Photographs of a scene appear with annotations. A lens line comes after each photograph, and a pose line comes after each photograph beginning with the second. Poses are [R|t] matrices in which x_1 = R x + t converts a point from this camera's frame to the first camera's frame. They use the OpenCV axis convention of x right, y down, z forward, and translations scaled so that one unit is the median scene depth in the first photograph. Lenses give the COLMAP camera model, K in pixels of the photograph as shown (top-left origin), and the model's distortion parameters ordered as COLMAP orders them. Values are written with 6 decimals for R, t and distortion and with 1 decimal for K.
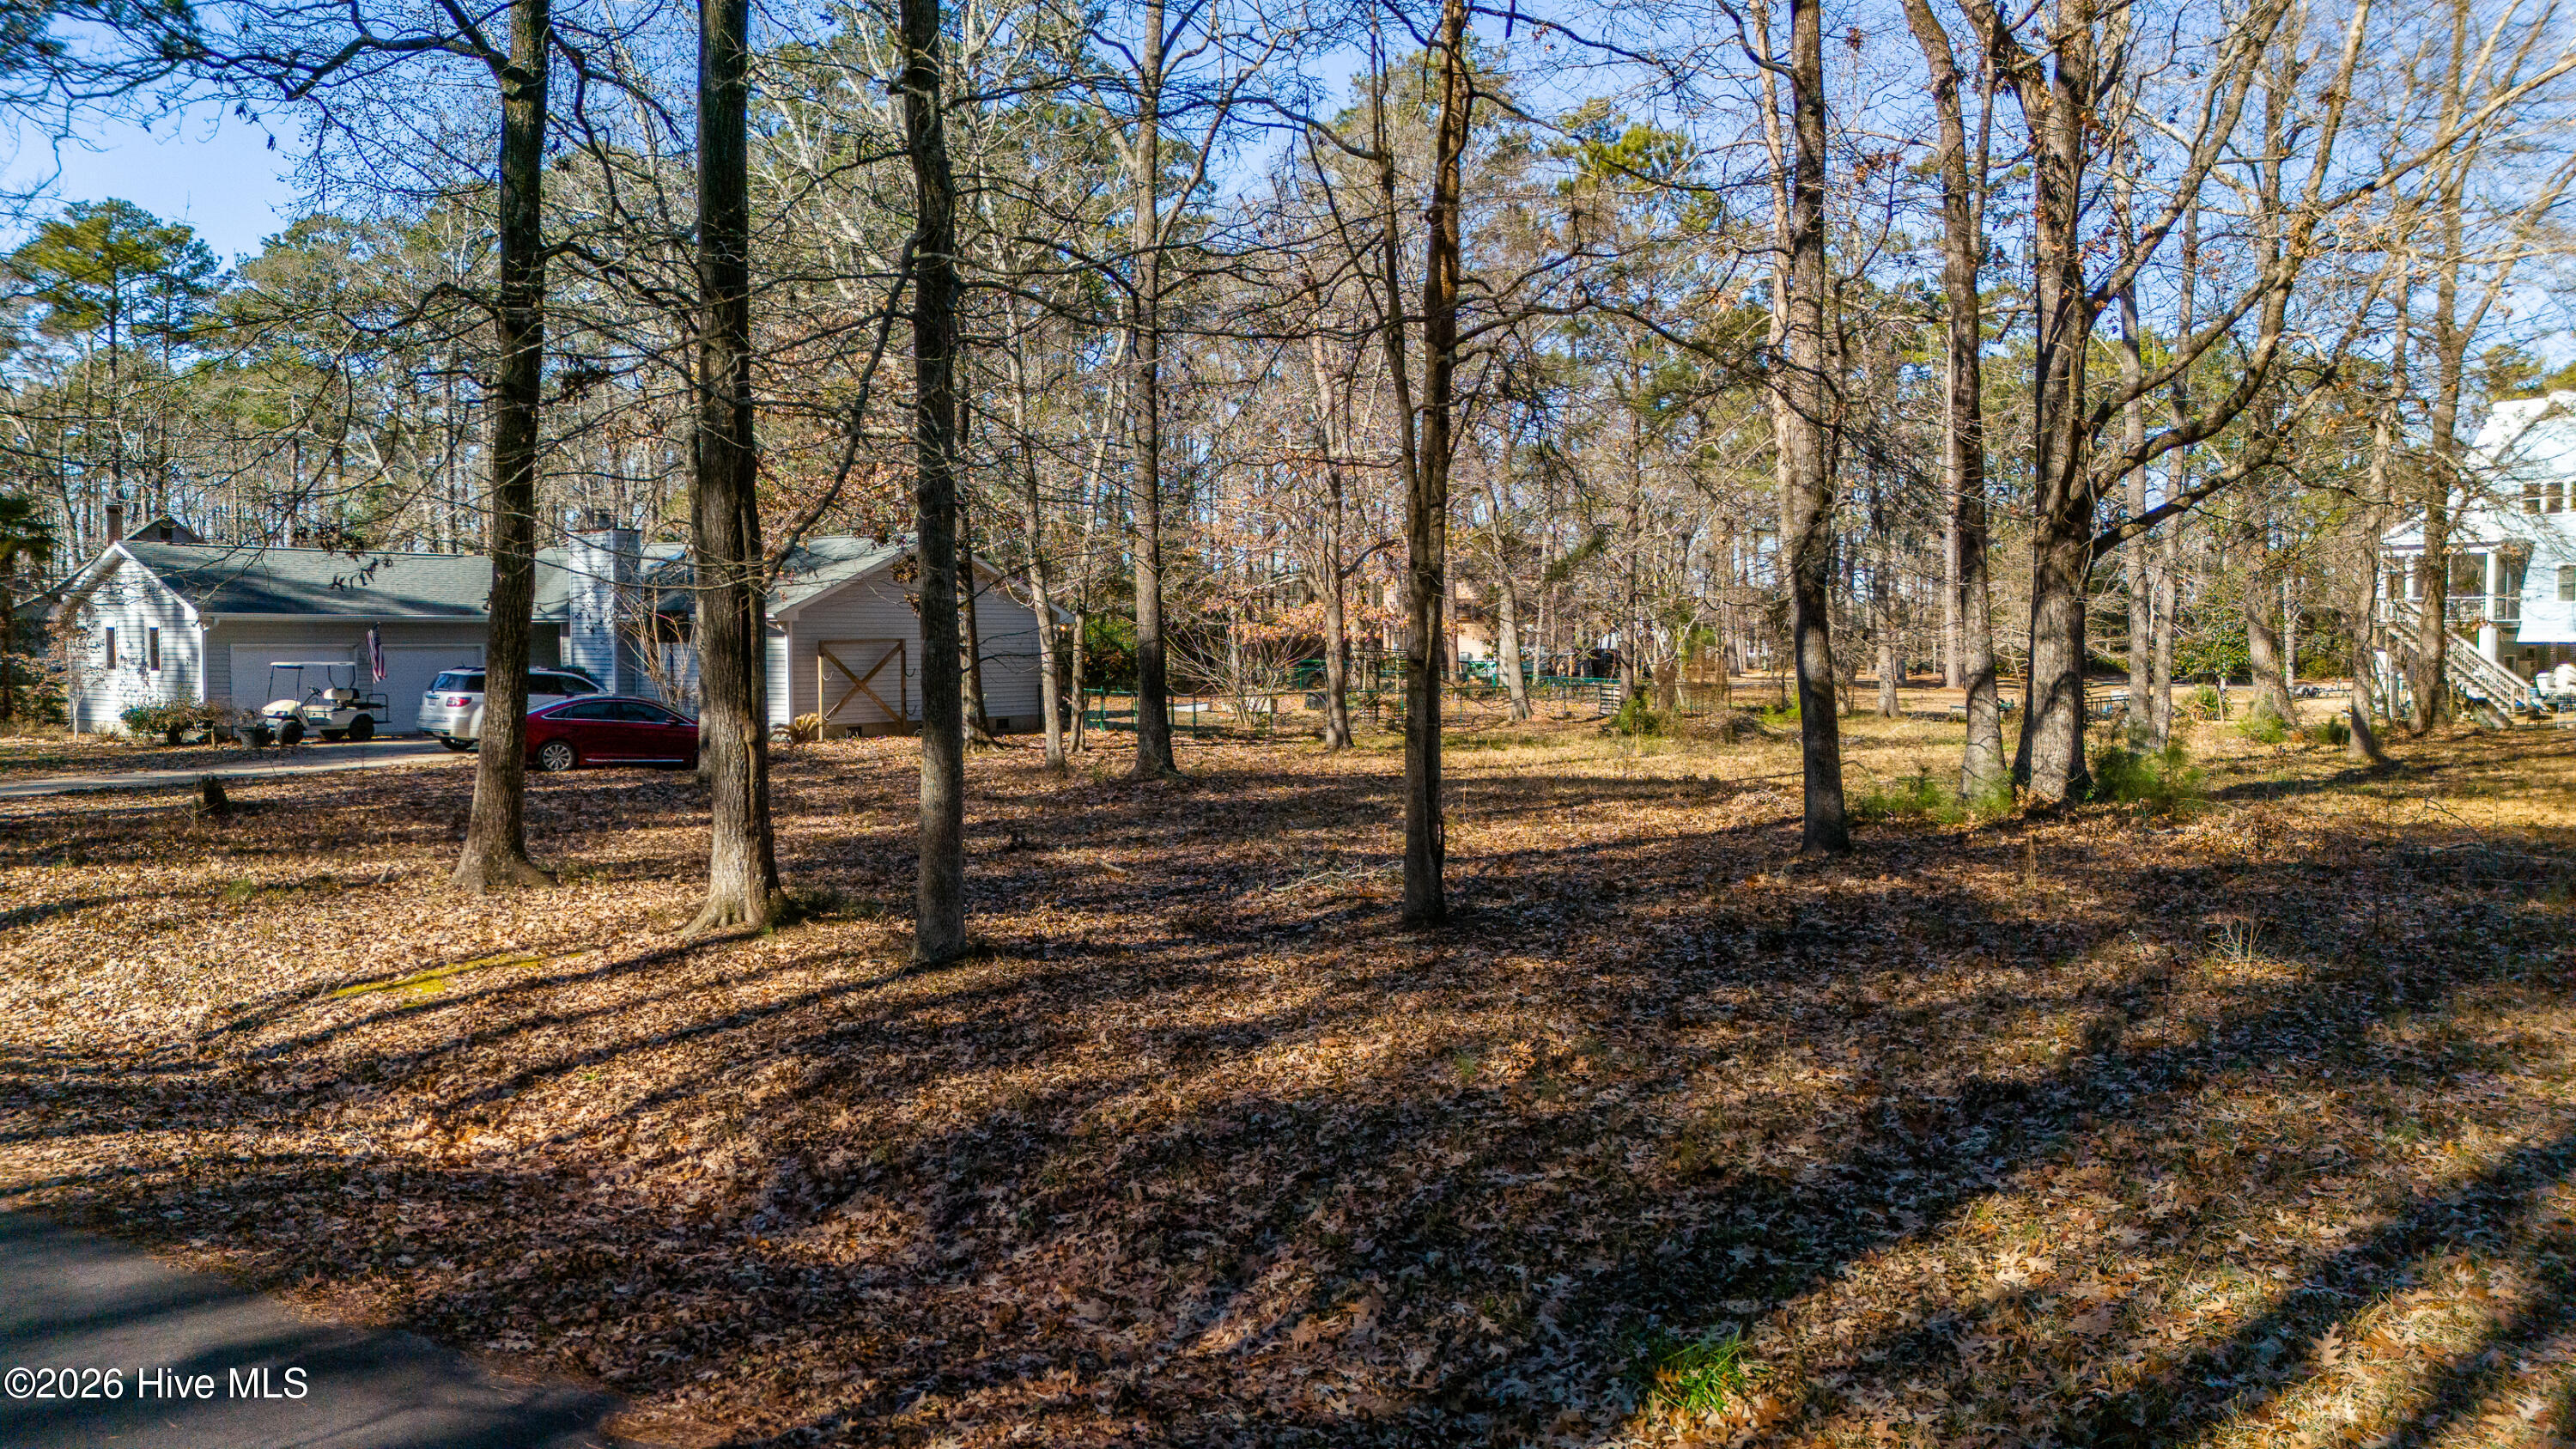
lens RADIAL K [[1914.4, 0, 1304.8], [0, 1914.4, 717.6], [0, 0, 1]] dist [0.078986, -0.070433]
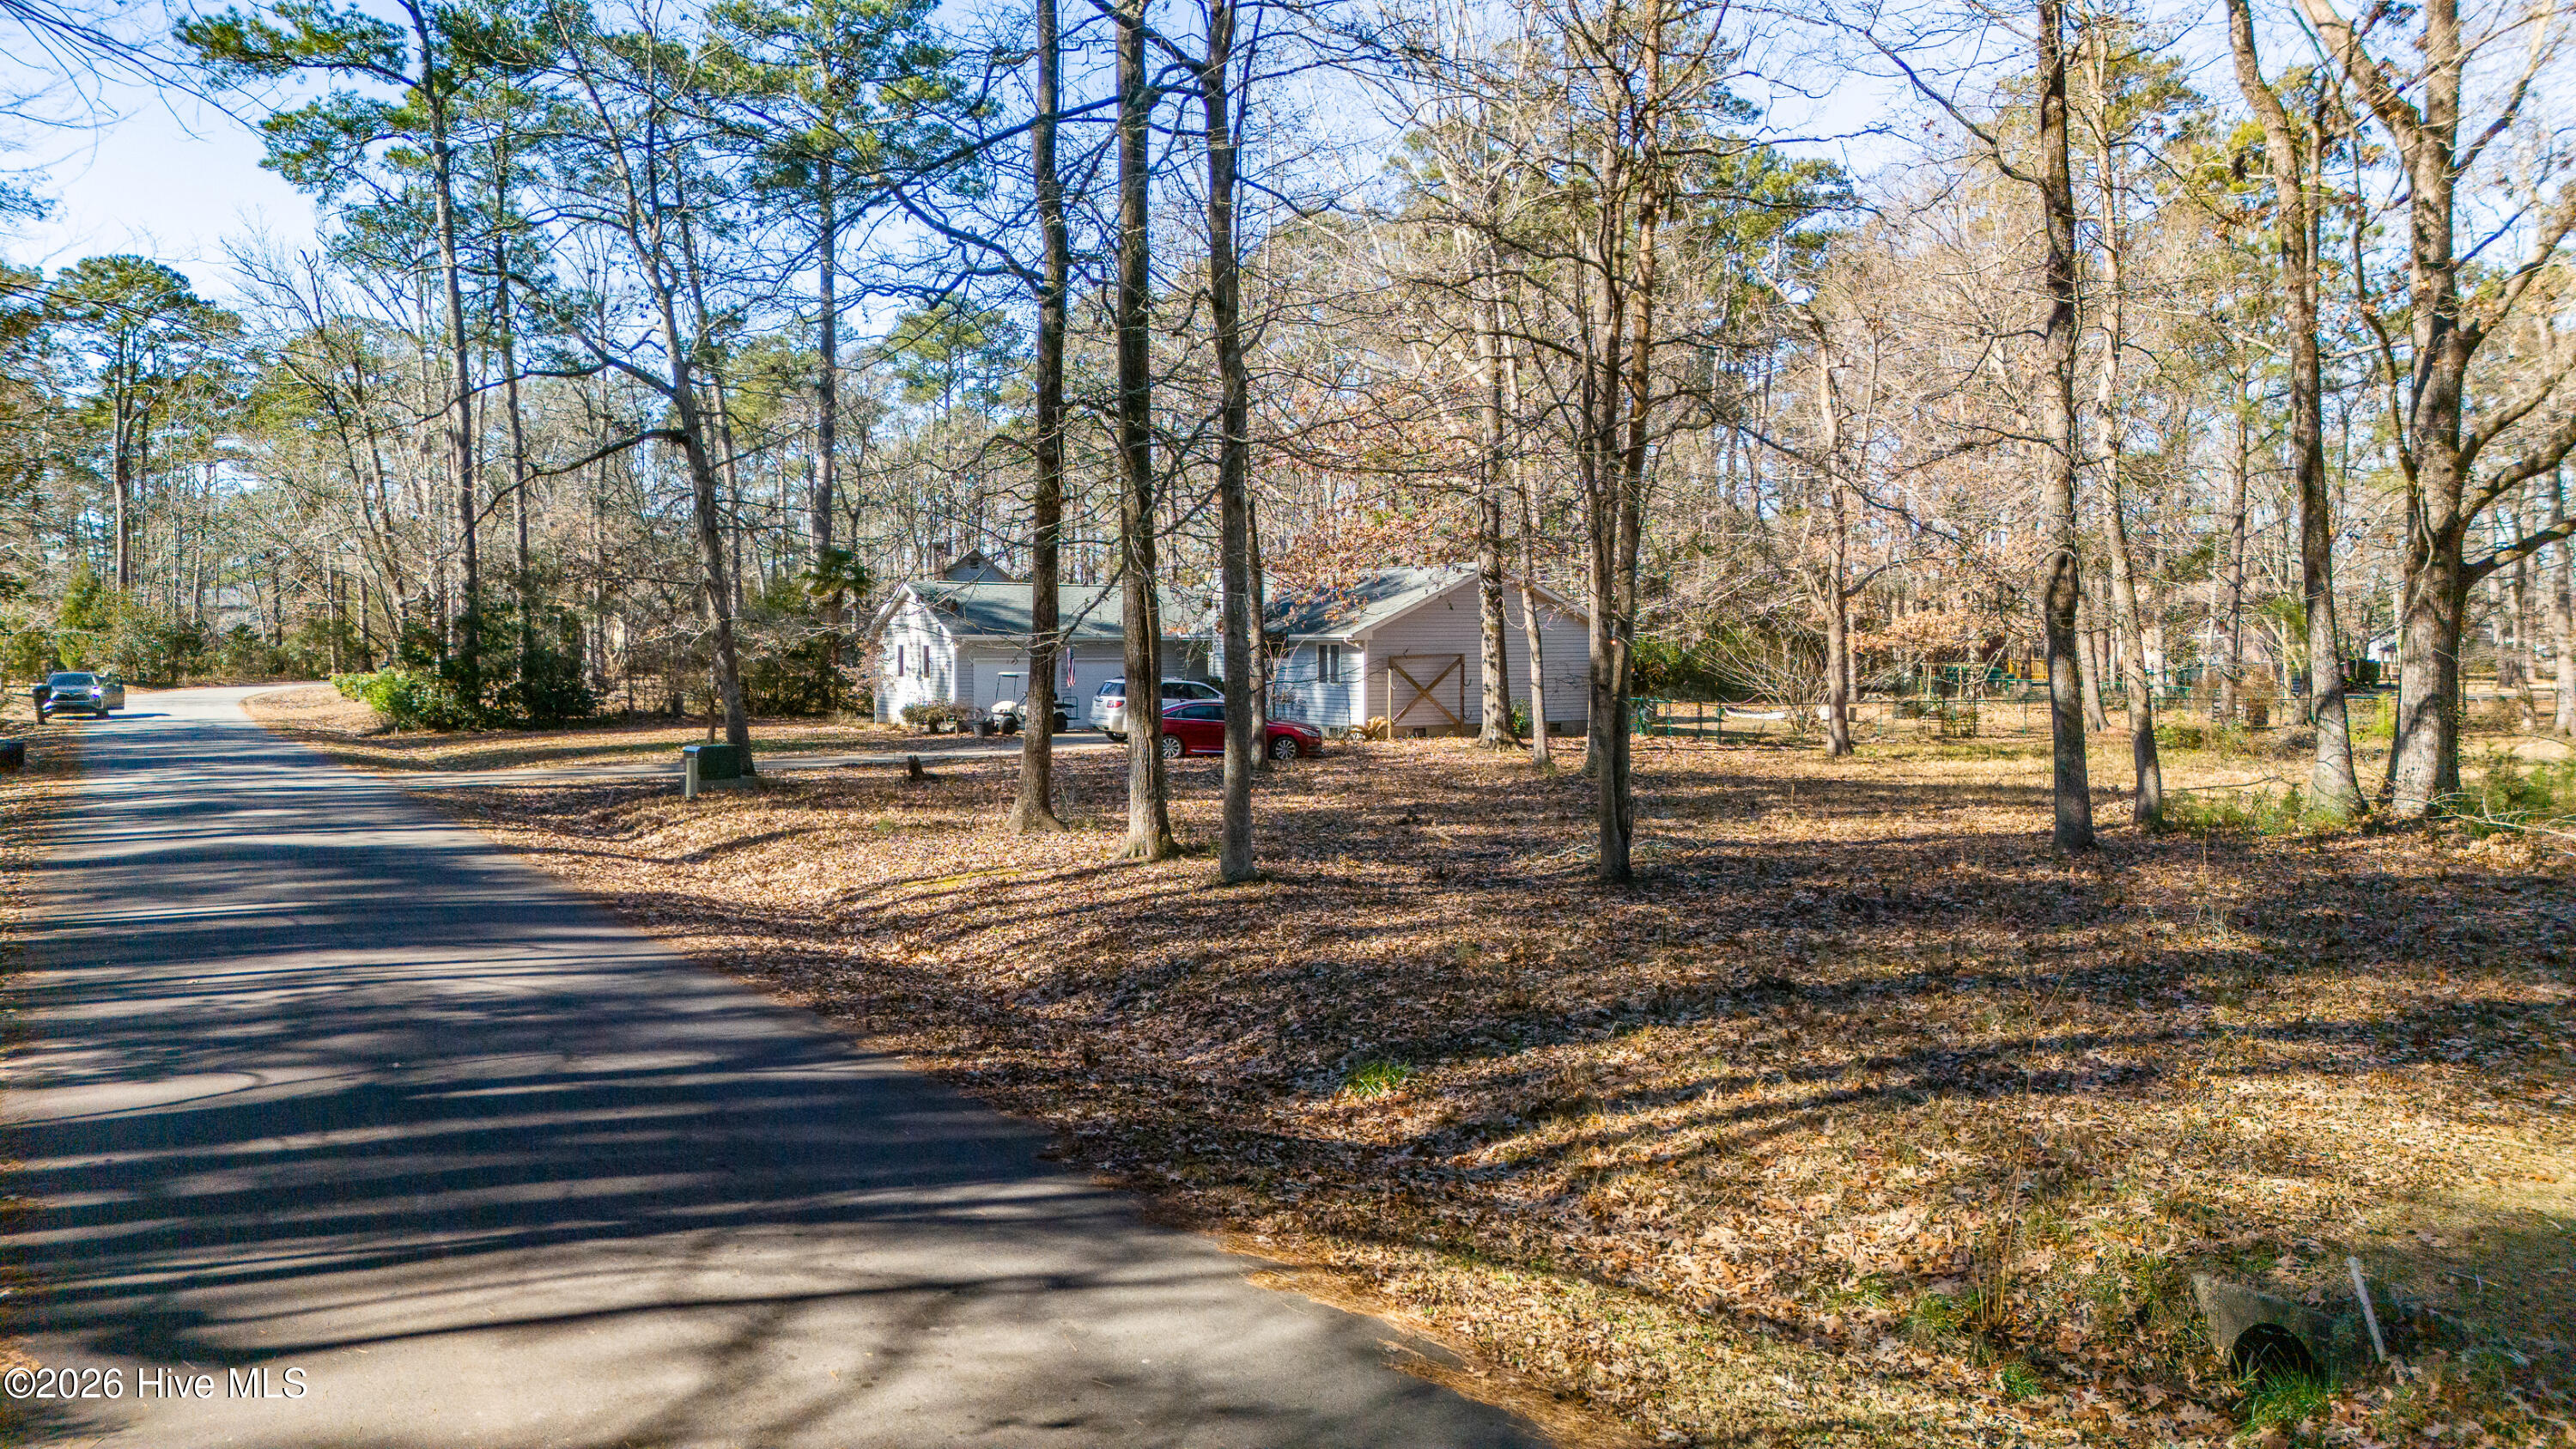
lens RADIAL K [[1914.4, 0, 1290.2], [0, 1914.4, 720.1], [0, 0, 1]] dist [0.078986, -0.070433]
pose [[0.926990, 0.014136, -0.374819, 0.180768], [-0.014140, 0.999896, 0.002738, -0.003083], [0.374819, 0.002762, 0.927094, -0.168740]]
